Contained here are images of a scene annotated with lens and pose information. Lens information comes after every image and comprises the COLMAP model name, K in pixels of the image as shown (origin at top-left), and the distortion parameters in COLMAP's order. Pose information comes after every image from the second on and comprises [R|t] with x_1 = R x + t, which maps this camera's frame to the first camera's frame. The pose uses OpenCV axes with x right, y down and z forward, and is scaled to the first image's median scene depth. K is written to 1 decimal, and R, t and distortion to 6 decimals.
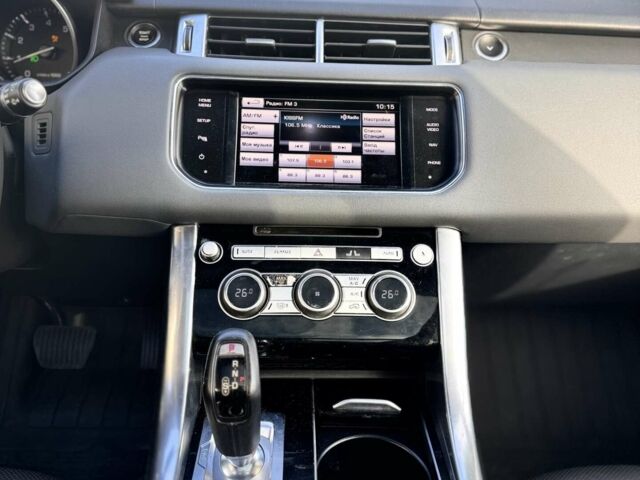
lens RADIAL K [[599.7, 0, 320.0], [0, 599.7, 240.0], [0, 0, 1]] dist [0.160193, -0.388095]
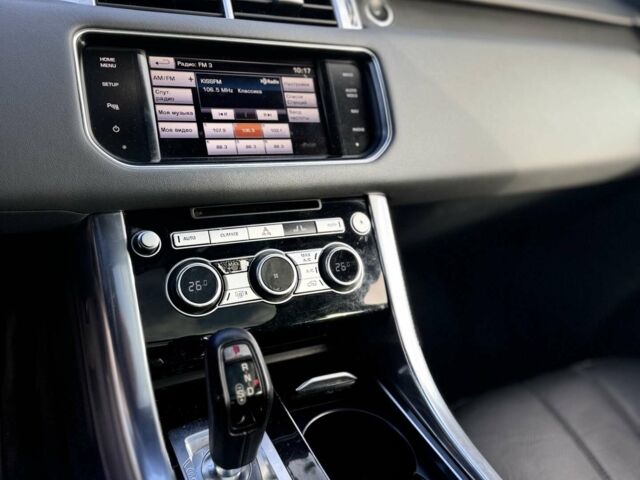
lens RADIAL K [[599.7, 0, 320.0], [0, 599.7, 240.0], [0, 0, 1]] dist [0.160193, -0.388095]
pose [[0.899071, -0.104957, 0.425035, -0.306867], [0.077690, 0.993678, 0.081040, -0.032587], [-0.430853, -0.039840, 0.901542, 0.127080]]
